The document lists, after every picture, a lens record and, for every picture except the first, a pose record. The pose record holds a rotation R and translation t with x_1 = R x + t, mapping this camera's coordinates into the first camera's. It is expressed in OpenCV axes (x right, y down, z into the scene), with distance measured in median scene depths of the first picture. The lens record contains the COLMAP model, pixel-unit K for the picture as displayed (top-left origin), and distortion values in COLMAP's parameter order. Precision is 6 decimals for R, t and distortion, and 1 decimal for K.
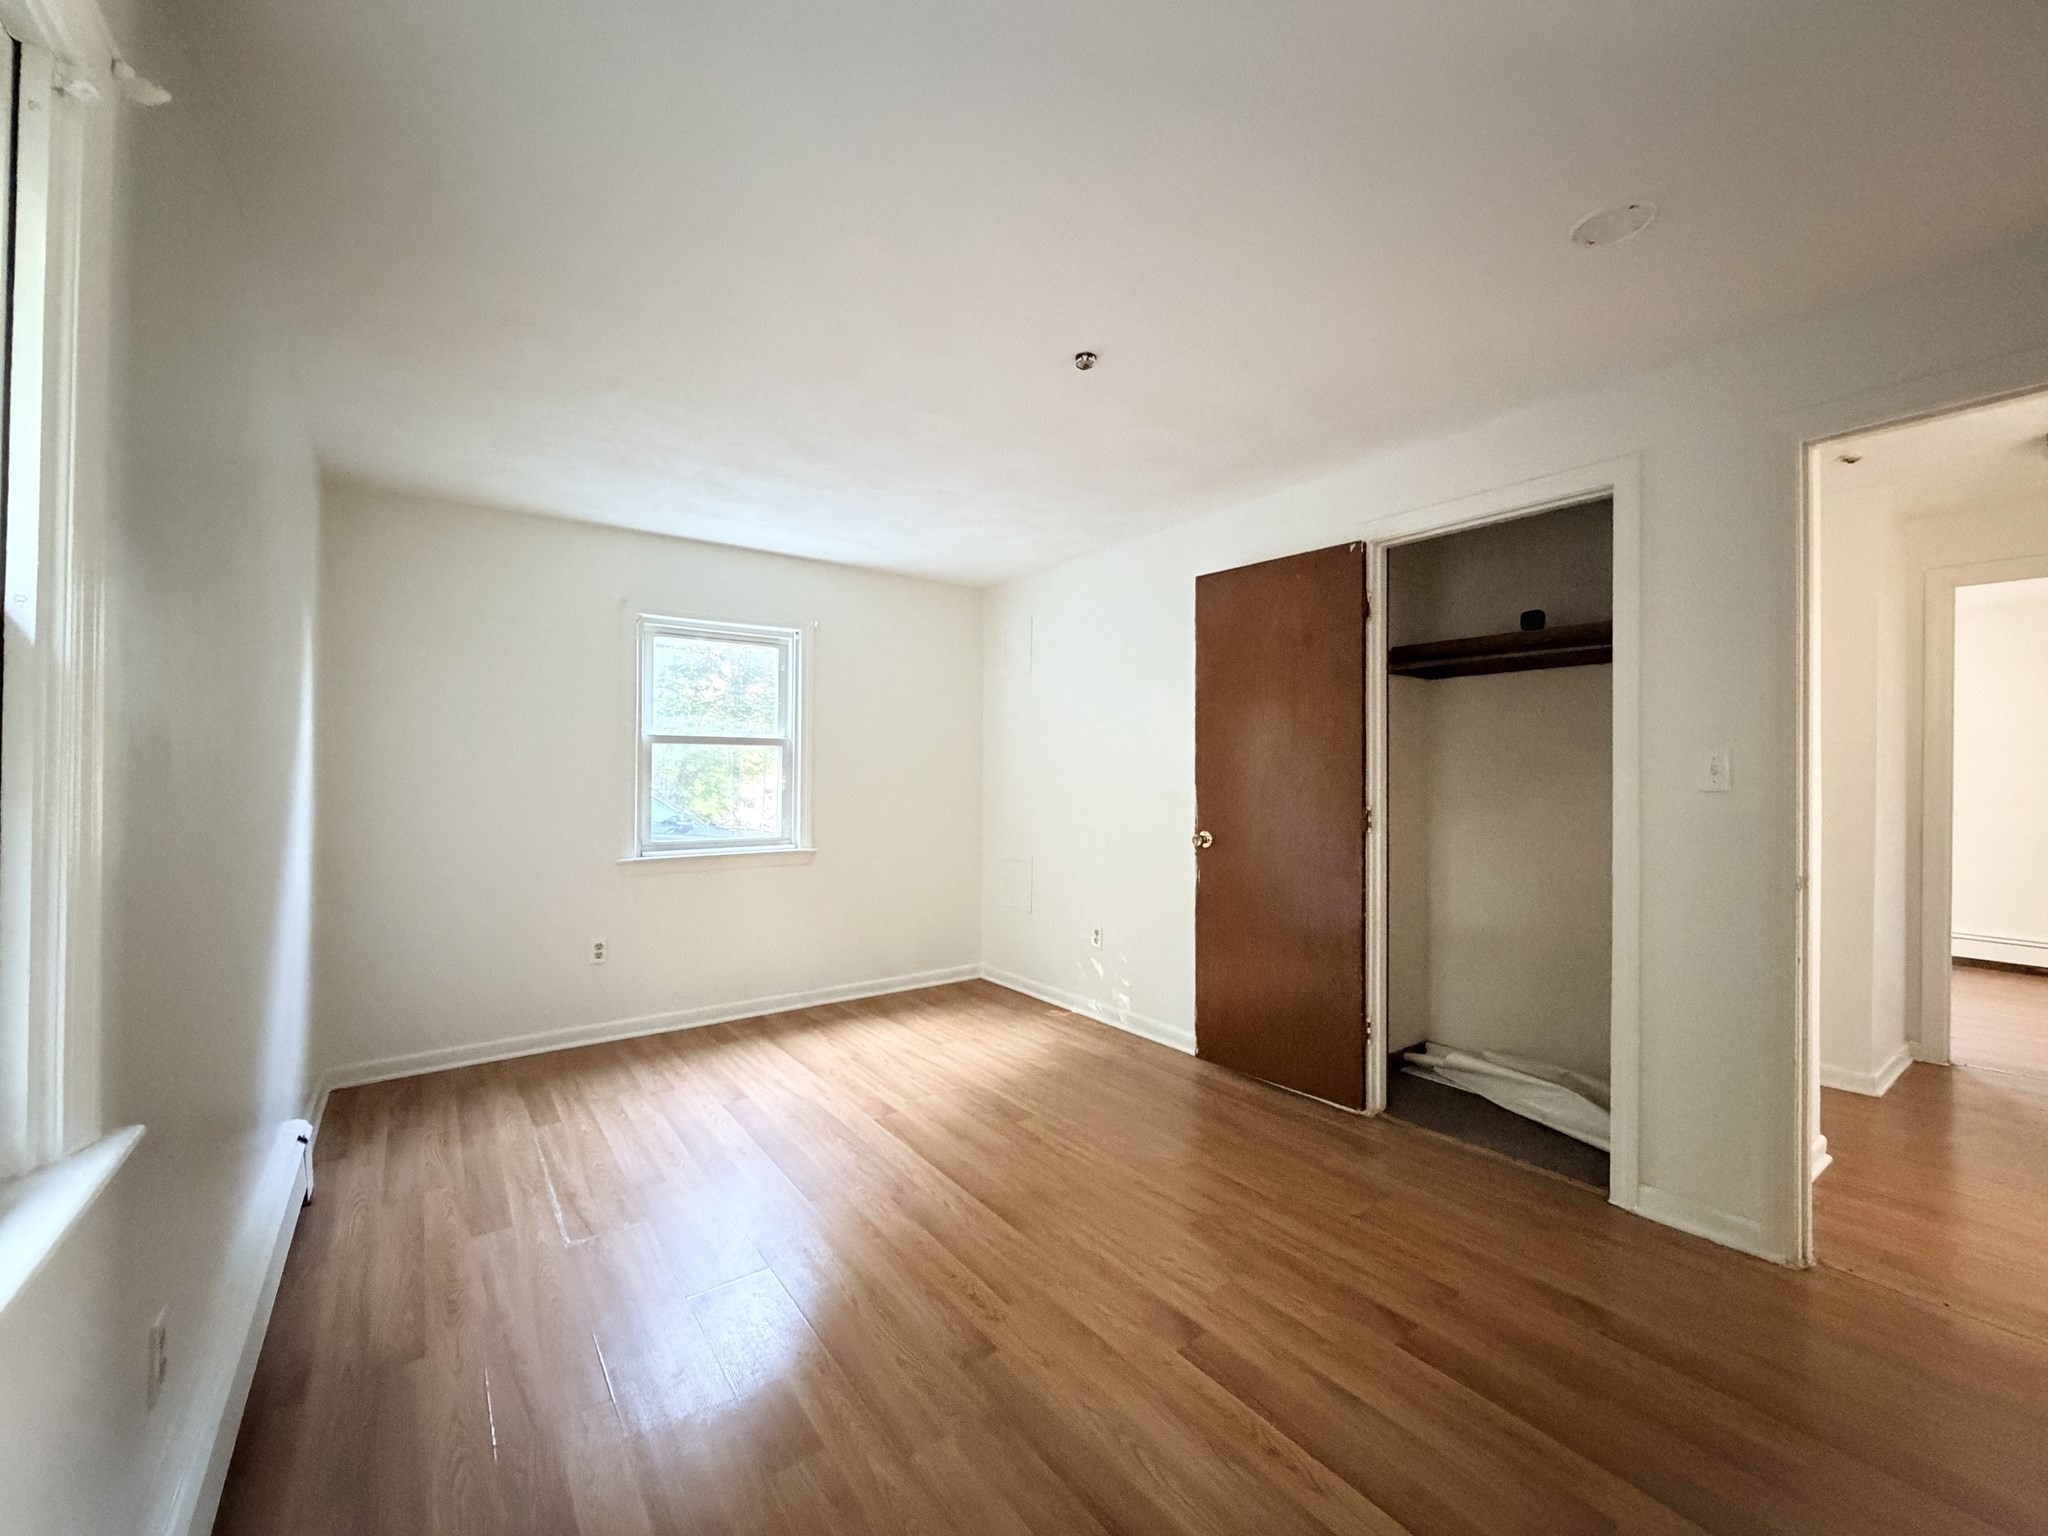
lens RADIAL K [[816.1, 0, 1018.0], [0, 816.1, 768.9], [0, 0, 1]] dist [-0.001186, 0.000147]
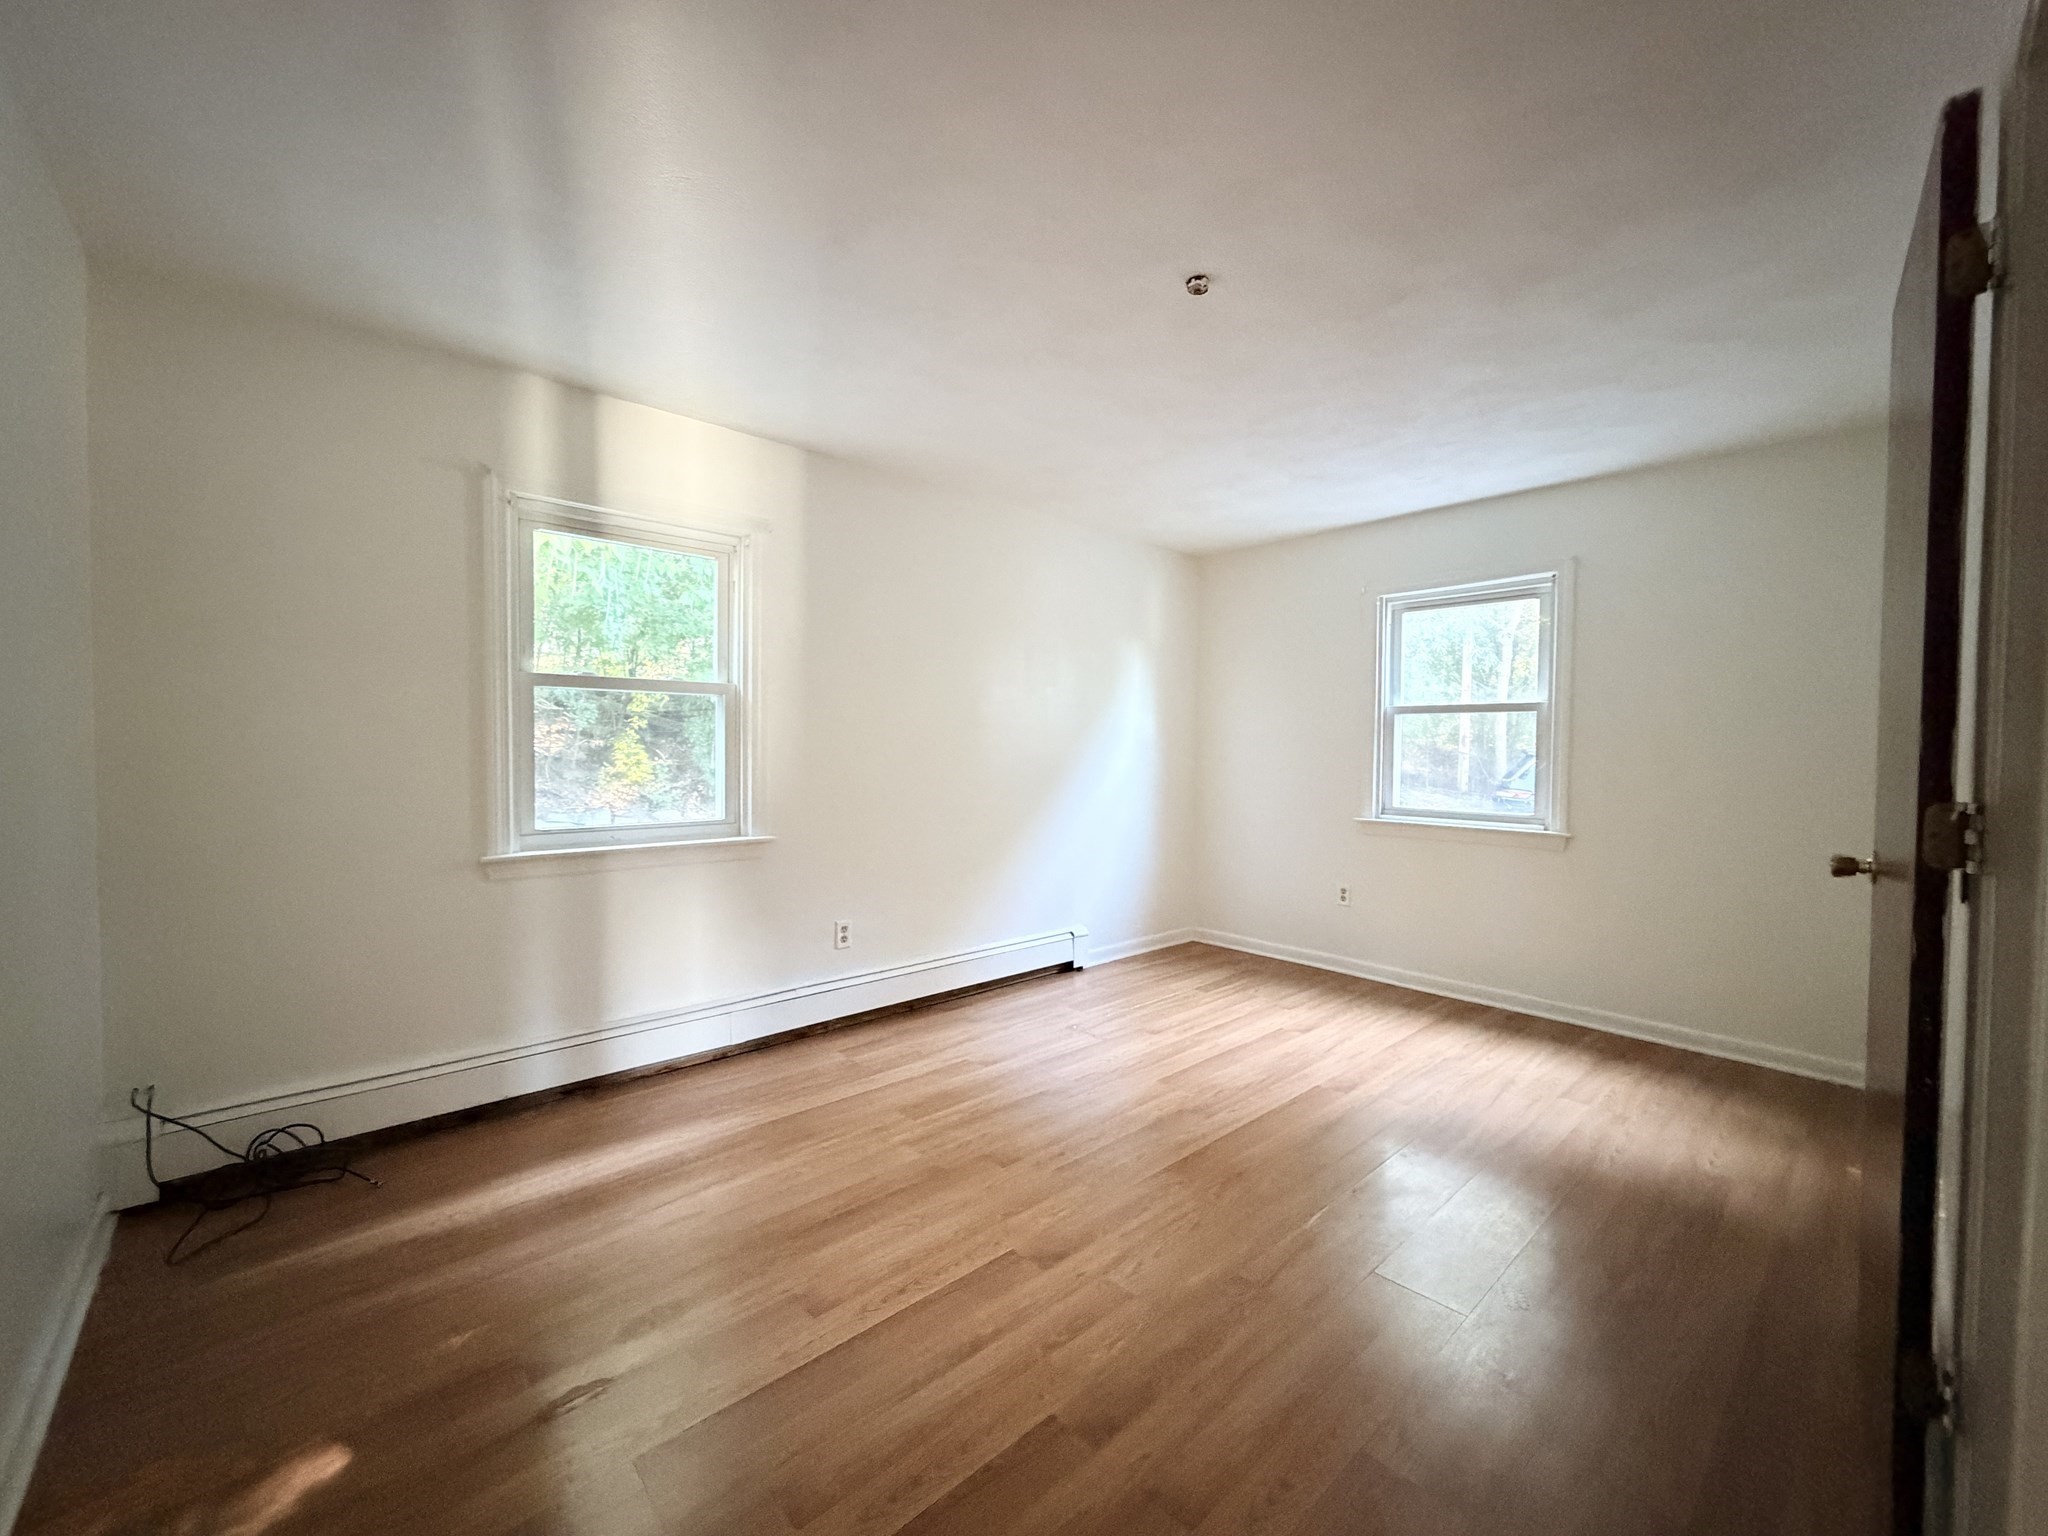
lens RADIAL K [[816.1, 0, 1016.7], [0, 816.1, 764.6], [0, 0, 1]] dist [-0.001186, 0.000147]
pose [[0.097189, 0.017686, -0.995109, 0.581306], [-0.006368, 0.999833, 0.017148, 0.019657], [0.995246, 0.004670, 0.097285, 0.408489]]
